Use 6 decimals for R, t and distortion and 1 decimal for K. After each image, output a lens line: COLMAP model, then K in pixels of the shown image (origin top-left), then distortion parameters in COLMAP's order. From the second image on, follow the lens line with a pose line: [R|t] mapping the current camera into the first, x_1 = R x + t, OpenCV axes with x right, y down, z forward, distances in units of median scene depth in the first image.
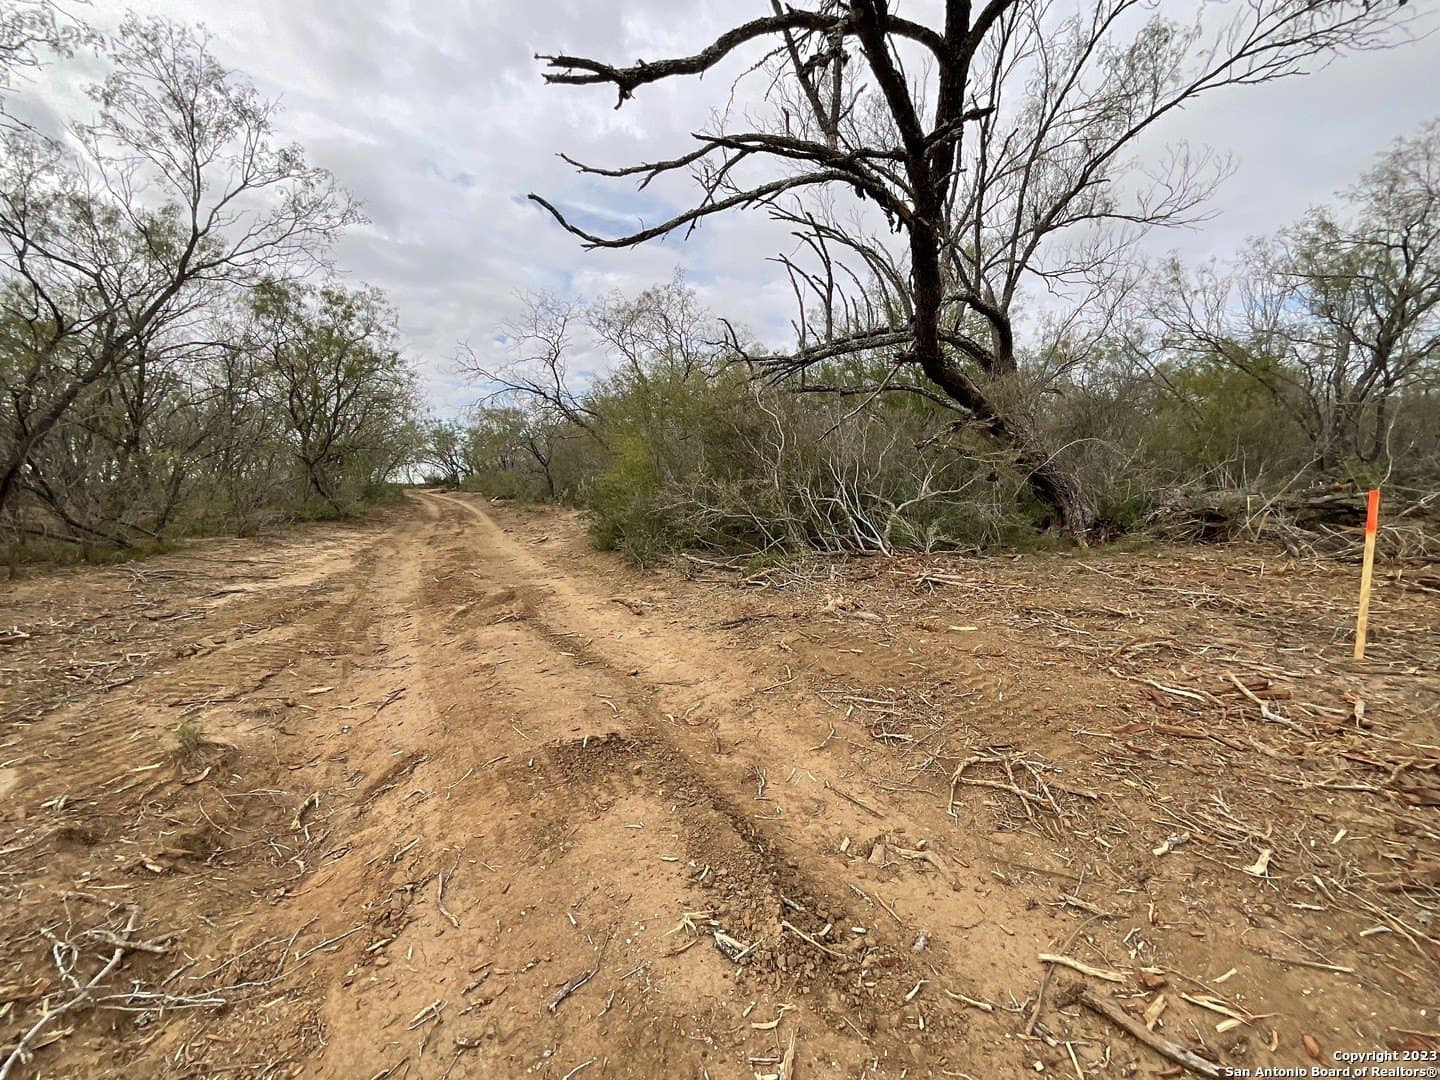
lens RADIAL K [[605.8, 0, 721.0], [0, 605.8, 540.7], [0, 0, 1]] dist [0.001214, 0.000272]
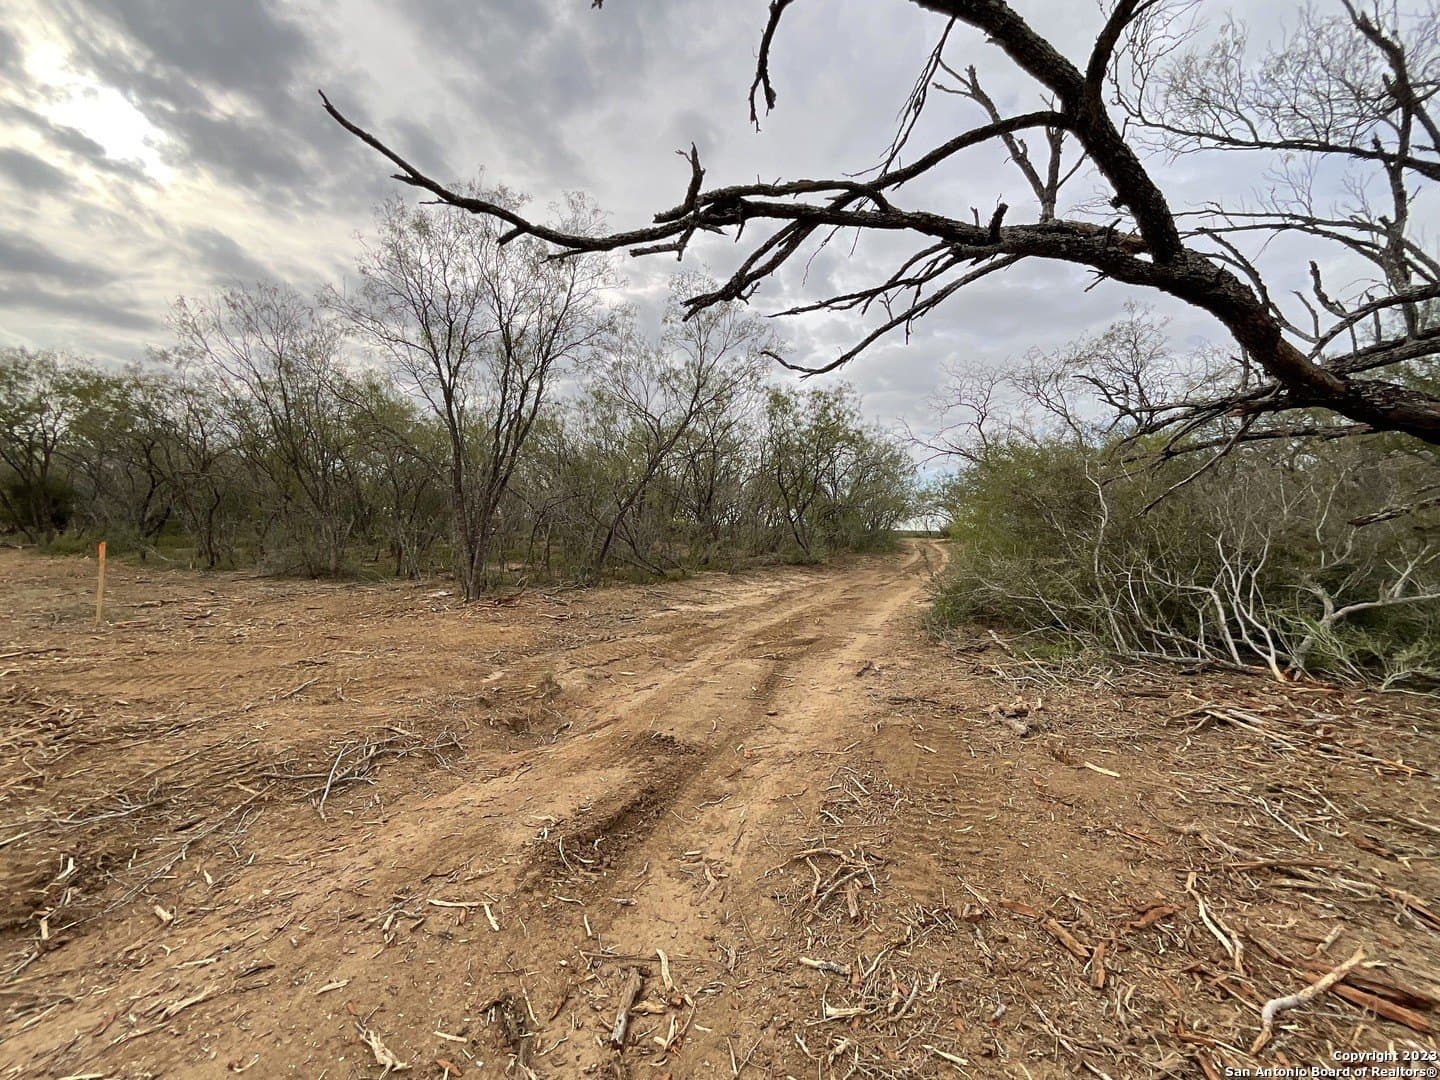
lens RADIAL K [[605.8, 0, 707.7], [0, 605.8, 540.3], [0, 0, 1]] dist [0.001214, 0.000272]
pose [[0.631604, 0.037920, -0.774364, 0.375038], [-0.096859, 0.994837, -0.030286, -0.045743], [0.769217, 0.094133, 0.632016, 0.033969]]
